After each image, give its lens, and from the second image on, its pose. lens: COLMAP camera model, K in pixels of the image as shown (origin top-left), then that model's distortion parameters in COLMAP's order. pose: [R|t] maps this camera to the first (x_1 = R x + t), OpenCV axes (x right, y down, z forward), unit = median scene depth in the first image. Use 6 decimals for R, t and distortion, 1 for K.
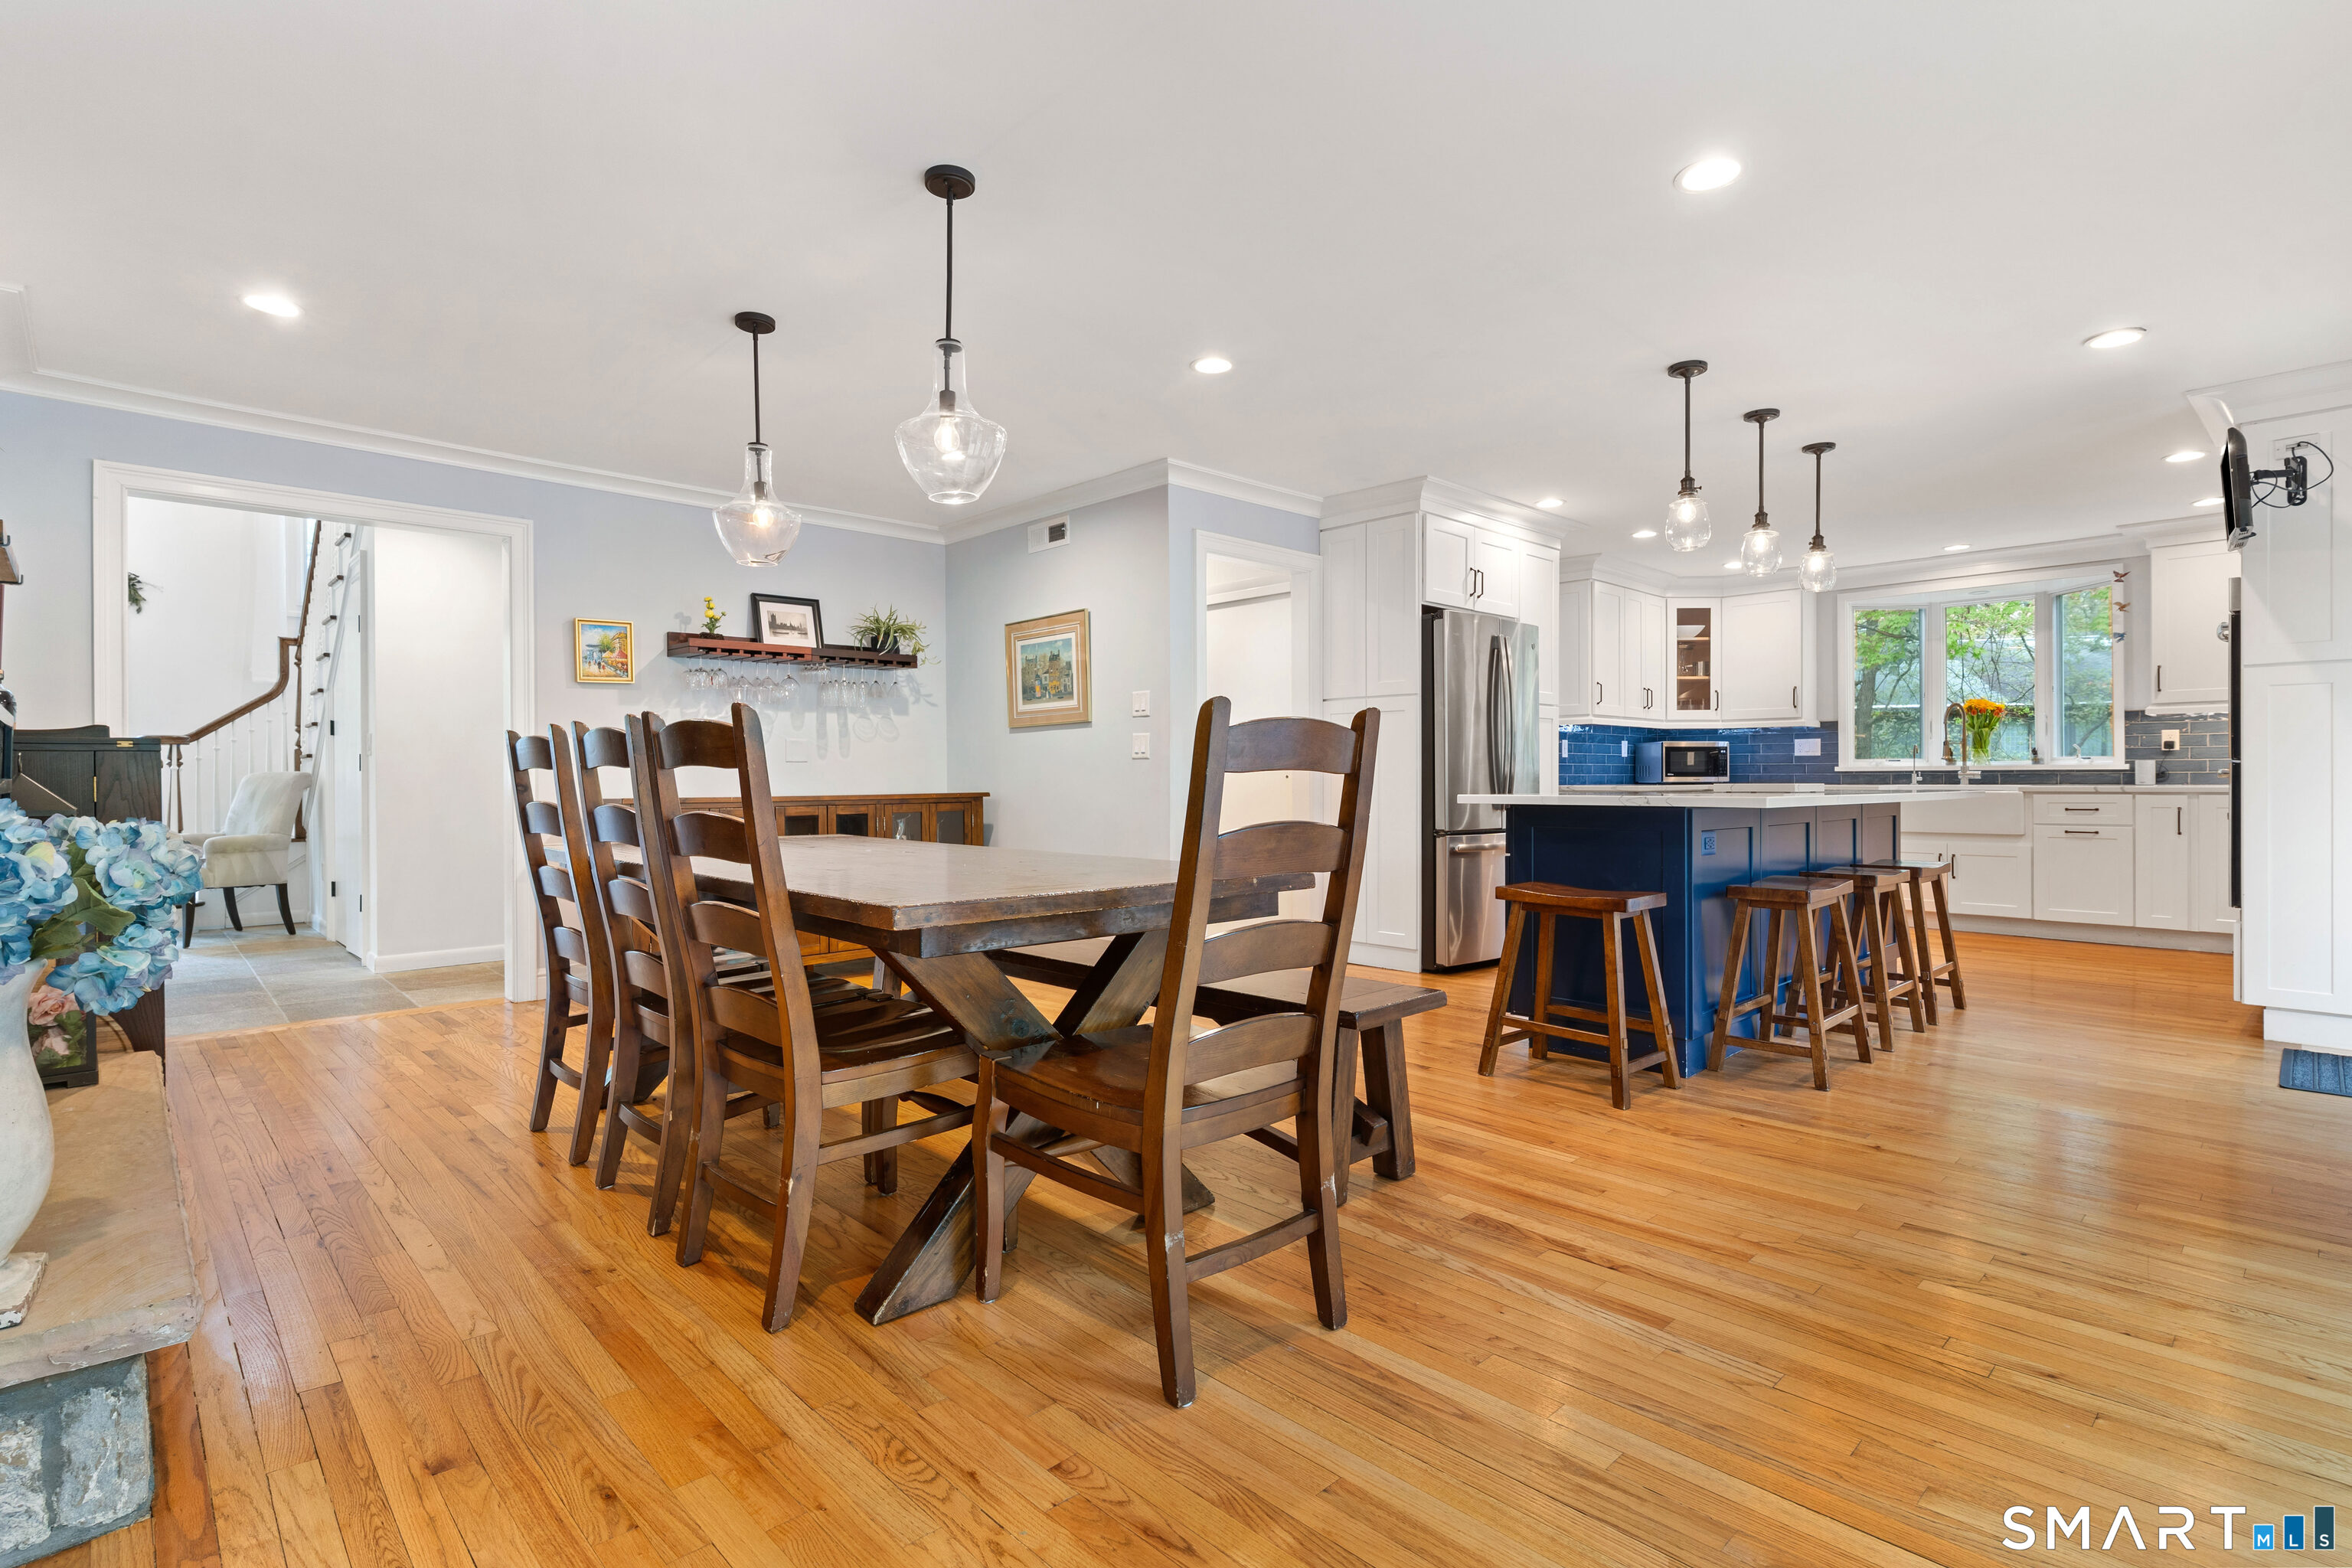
lens RADIAL K [[1137.5, 0, 1169.0], [0, 1137.5, 781.1], [0, 0, 1]] dist [-0.012340, -0.000712]
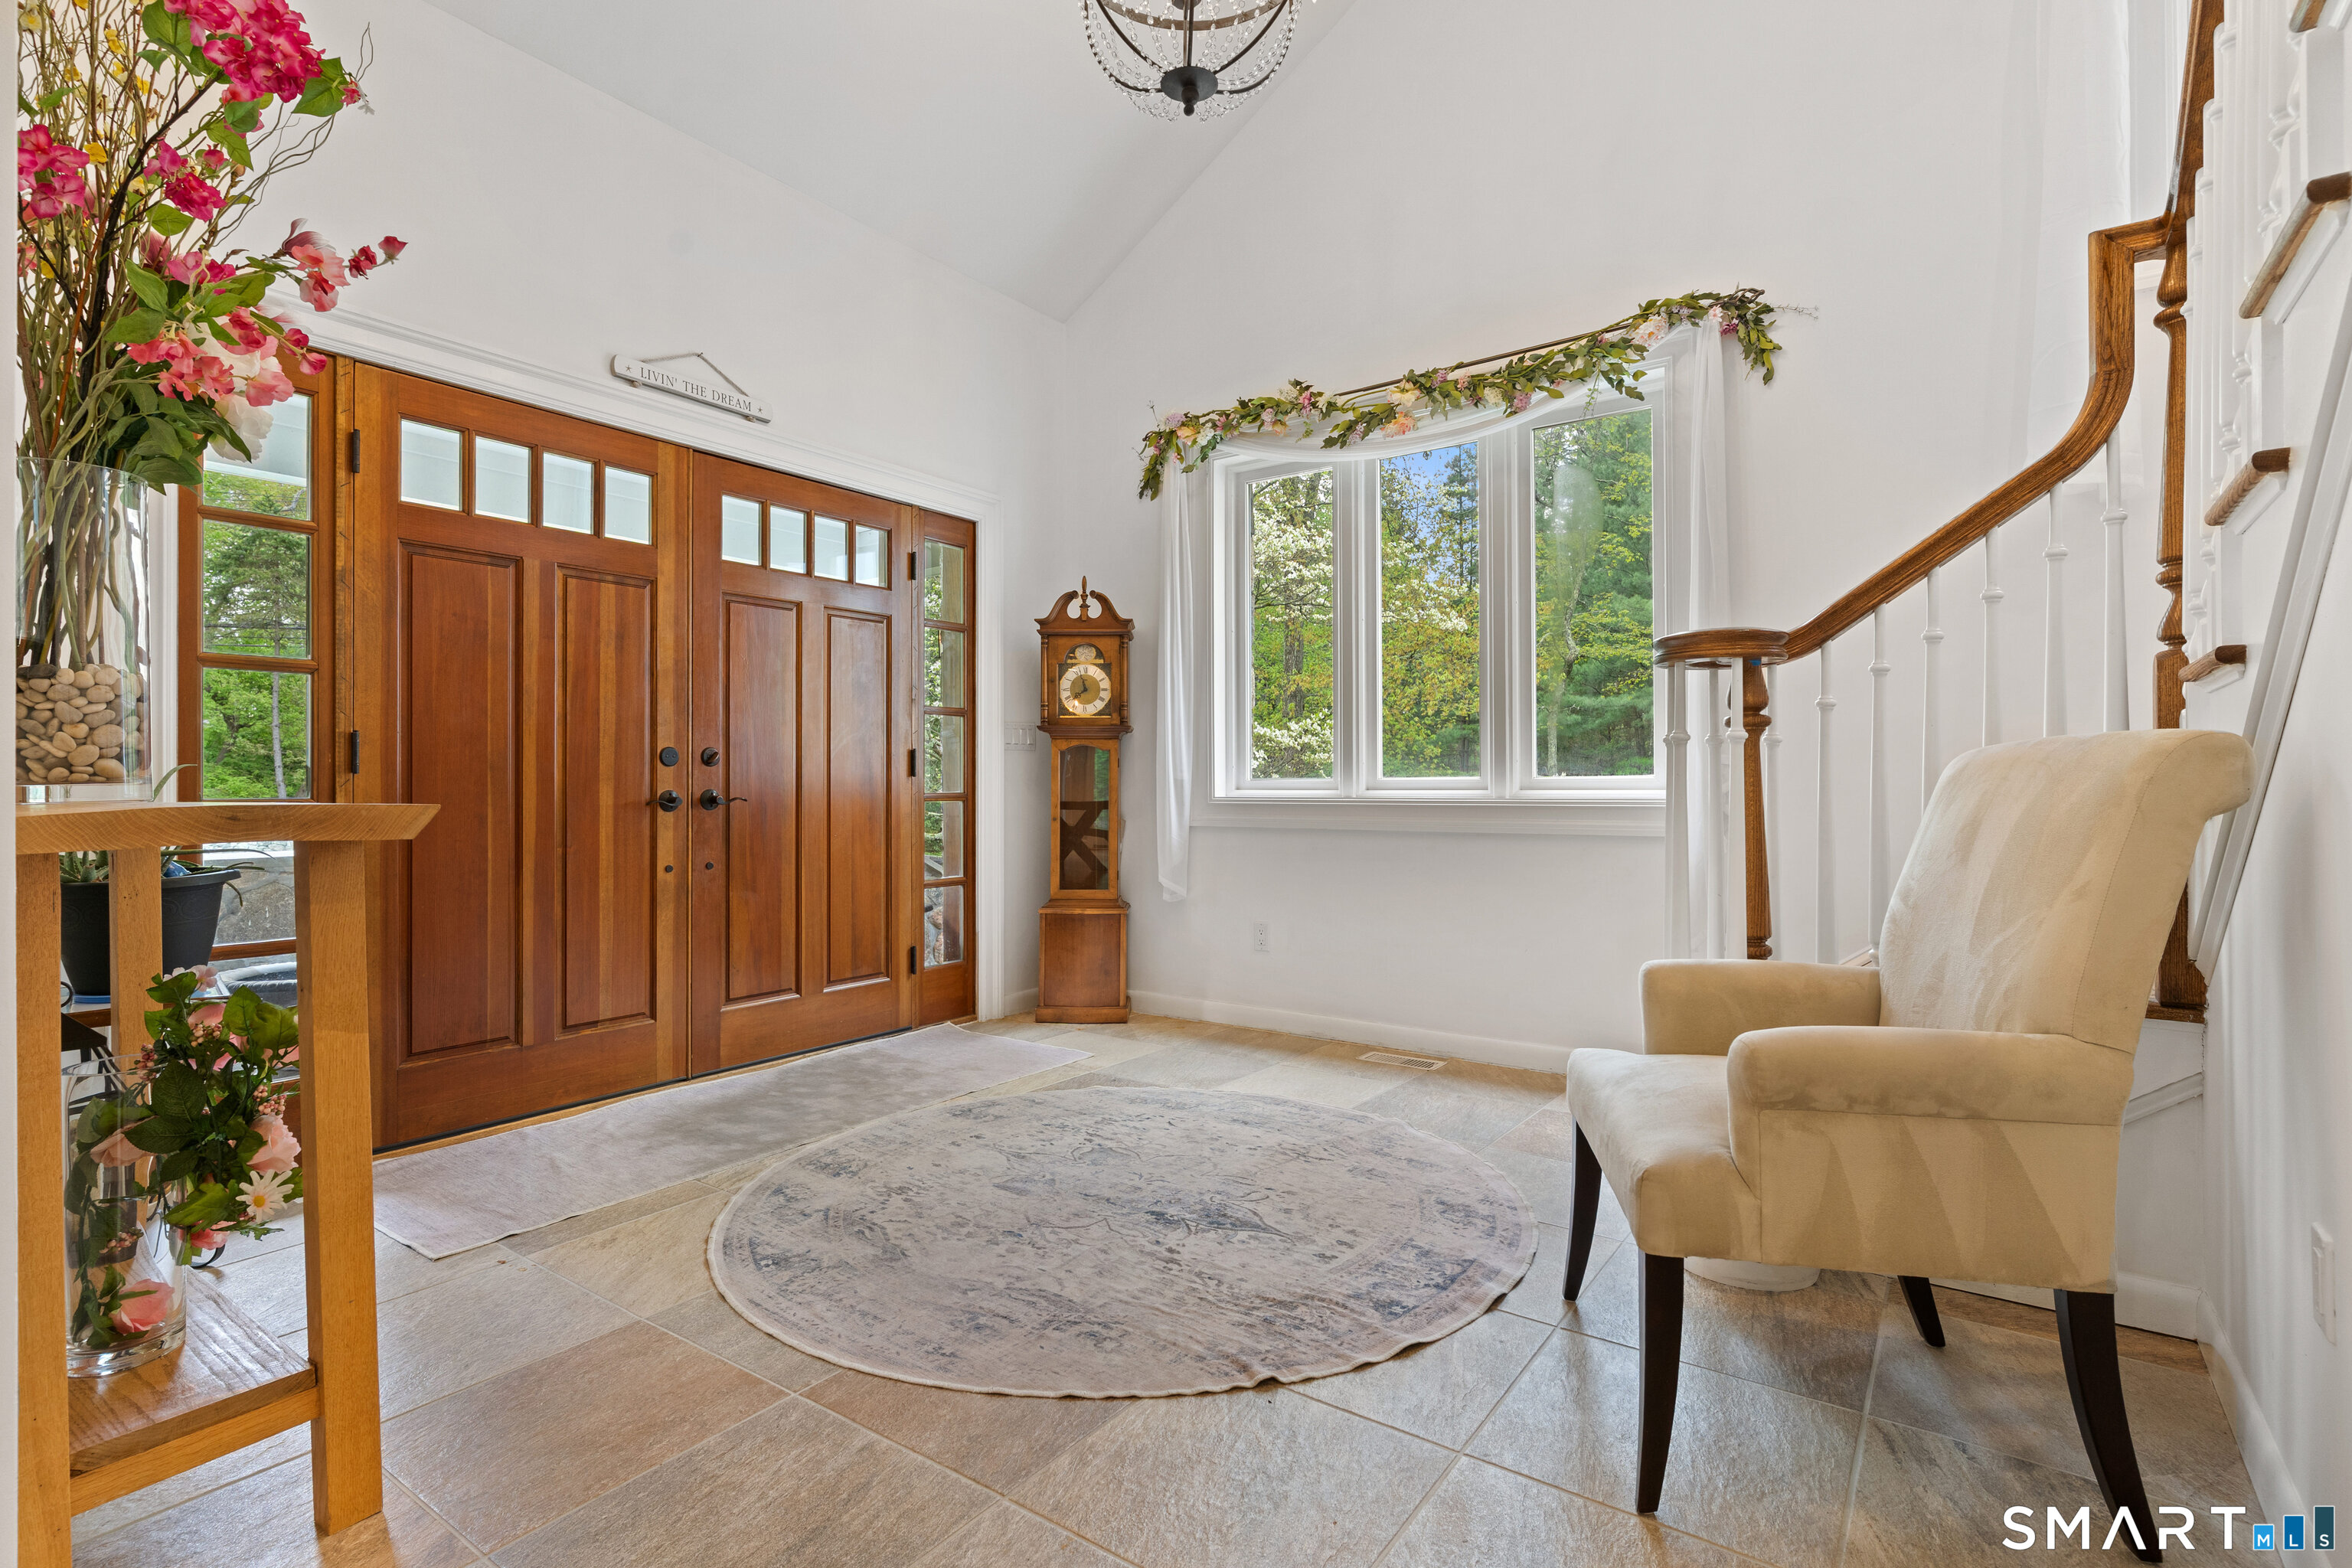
lens RADIAL K [[1137.5, 0, 1166.3], [0, 1137.5, 783.4], [0, 0, 1]] dist [-0.012340, -0.000712]
pose [[0.184194, -0.000248, -0.982890, -0.566964], [-0.003281, 0.999994, -0.000867, 0.002133], [0.982884, 0.003385, 0.184193, 0.734520]]
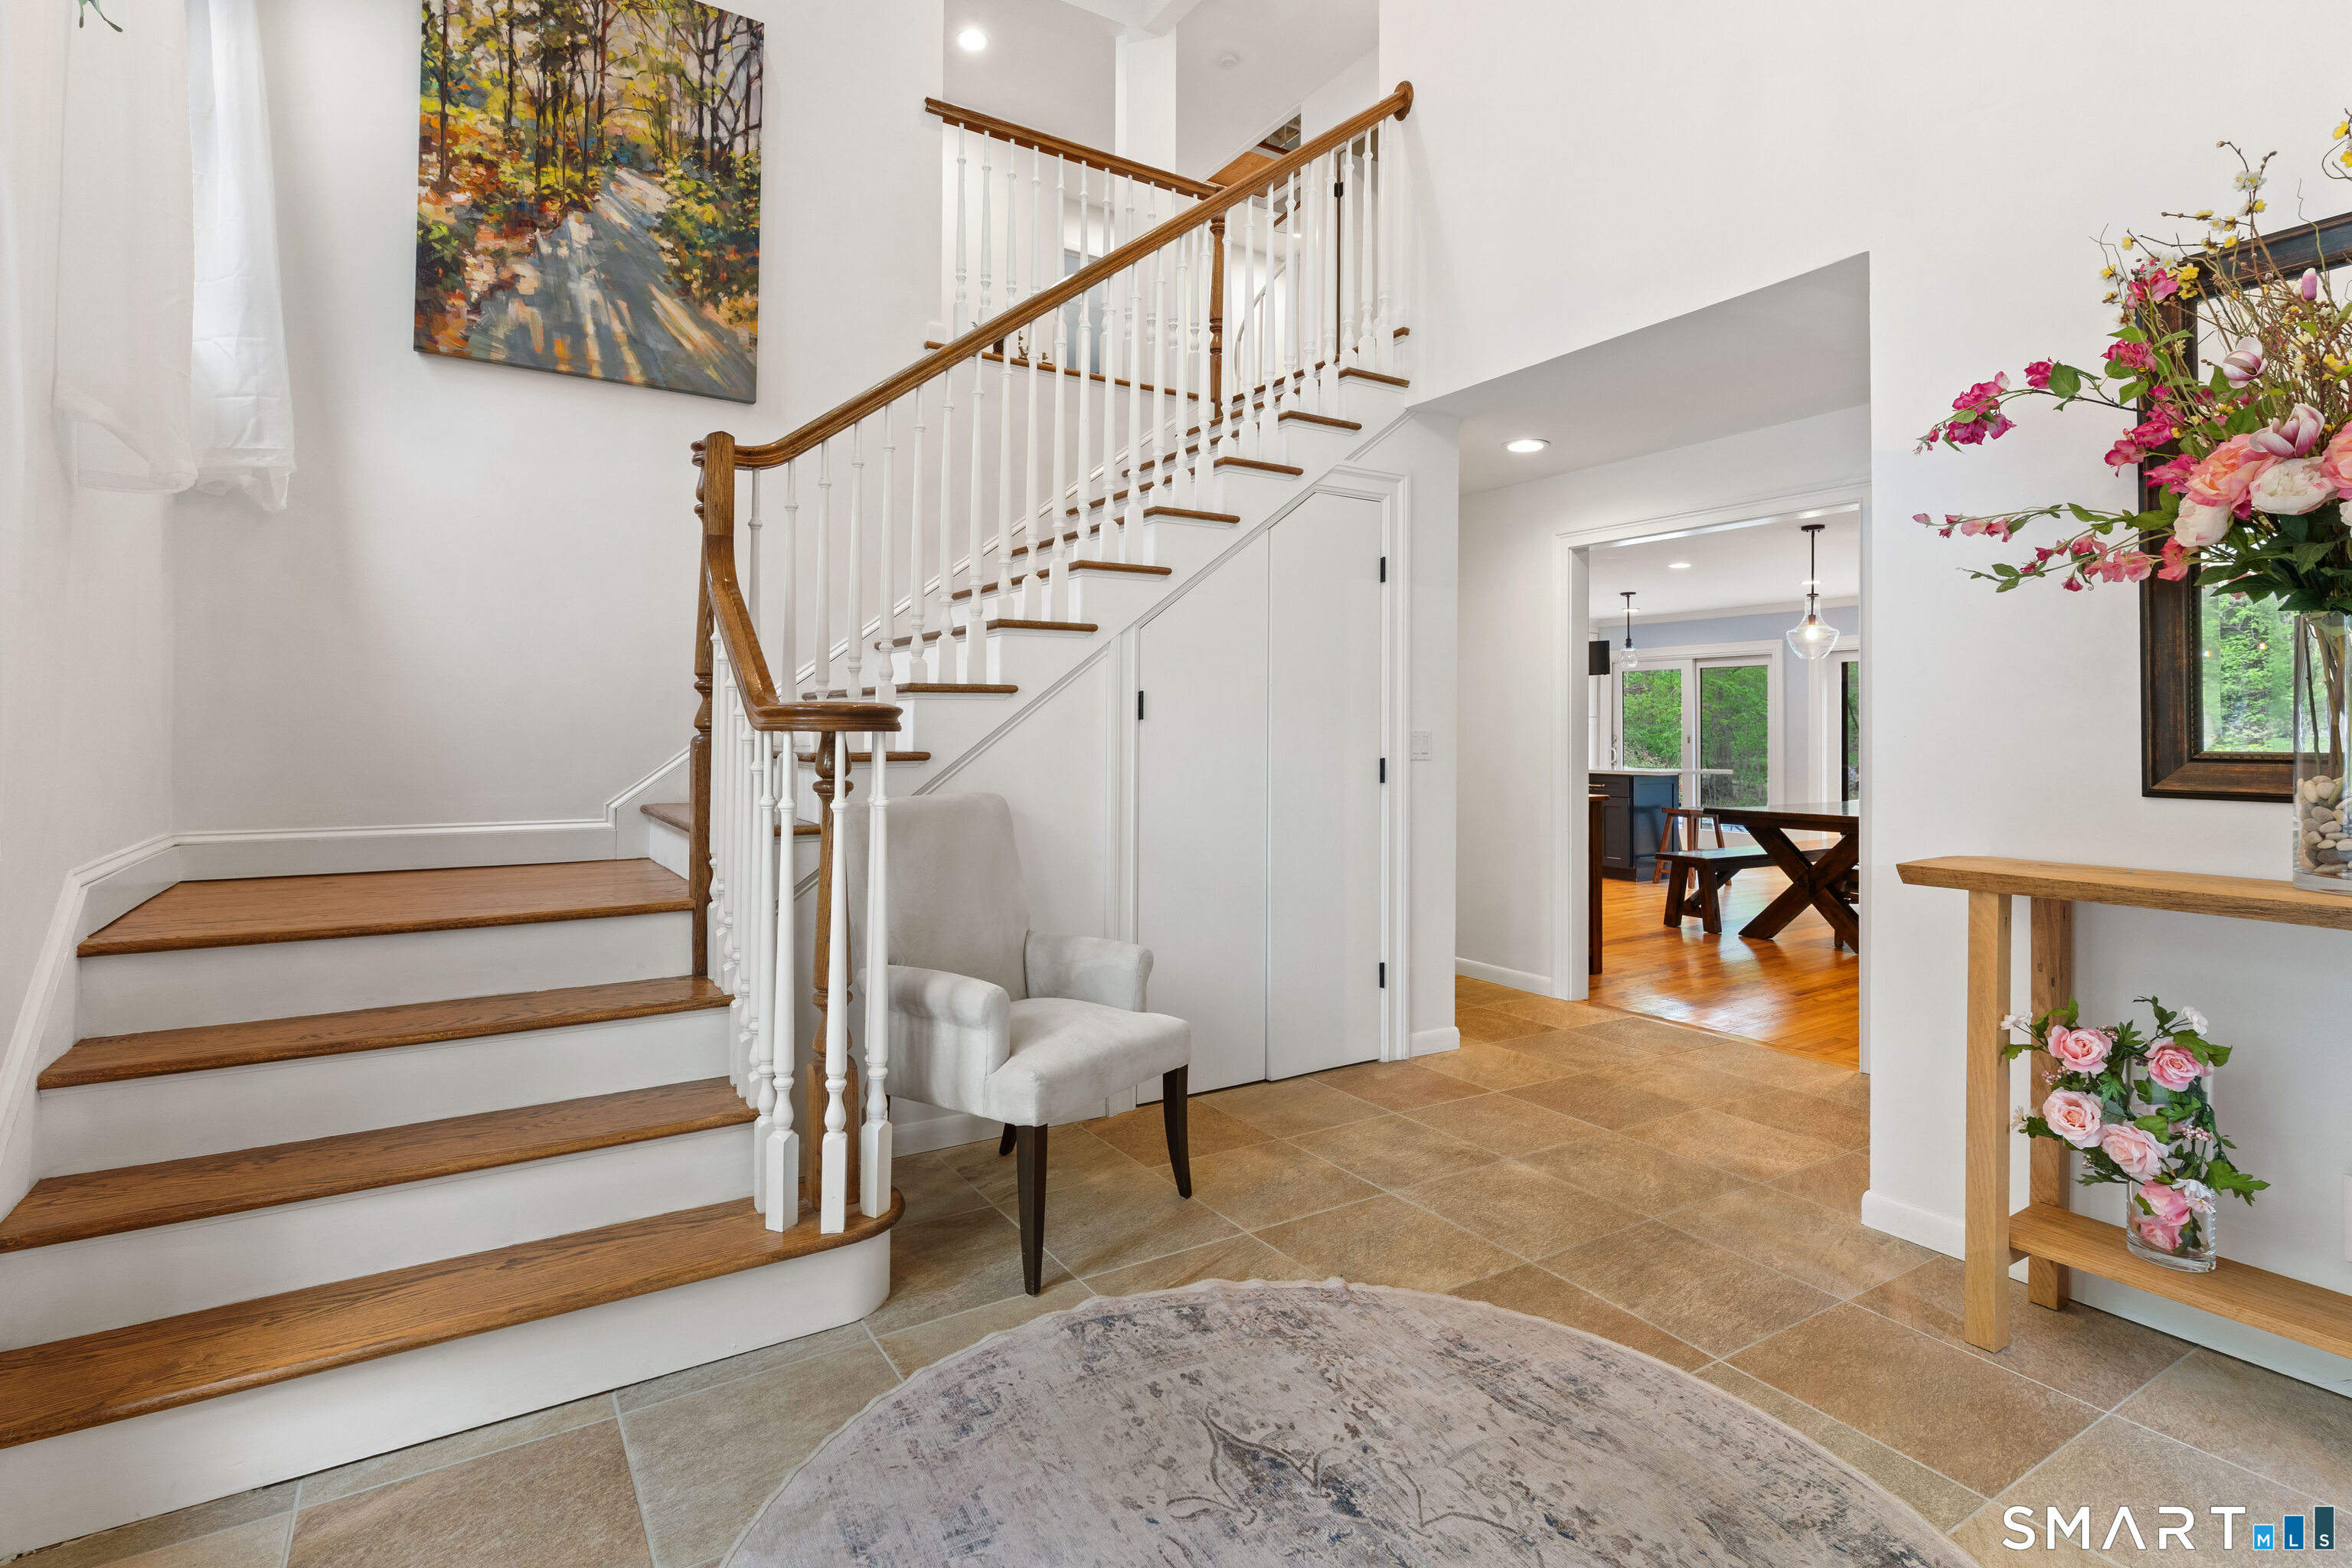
lens RADIAL K [[1137.5, 0, 1168.6], [0, 1137.5, 778.0], [0, 0, 1]] dist [-0.012340, -0.000712]
pose [[0.191733, -0.034564, 0.980838, -1.099588], [0.002688, 0.999394, 0.034692, -0.027051], [-0.981443, -0.004015, 0.191710, 0.783351]]
